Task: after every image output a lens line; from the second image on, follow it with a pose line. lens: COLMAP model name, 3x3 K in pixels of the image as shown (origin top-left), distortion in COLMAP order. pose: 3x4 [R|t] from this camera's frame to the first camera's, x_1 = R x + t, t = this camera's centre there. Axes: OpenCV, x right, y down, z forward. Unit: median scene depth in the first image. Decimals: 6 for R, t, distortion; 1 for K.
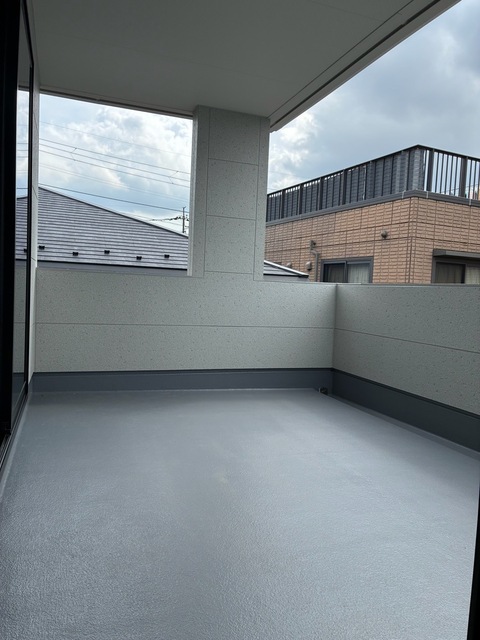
lens RADIAL K [[485.3, 0, 240.0], [0, 485.3, 320.3], [0, 0, 1]] dist [0.024605, -0.015529]
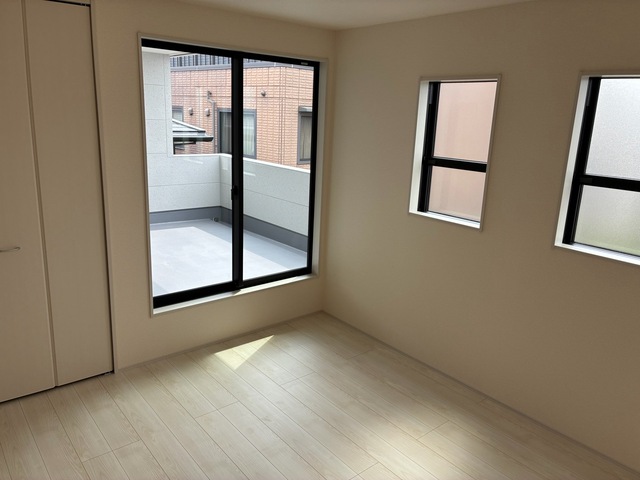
lens RADIAL K [[485.3, 0, 319.3], [0, 485.3, 238.9], [0, 0, 1]] dist [0.024605, -0.015529]
pose [[0.941042, -0.088084, 0.326621, -0.022745], [0.019795, 0.978190, 0.206768, -0.062773], [-0.337710, -0.188112, 0.922261, -0.330480]]
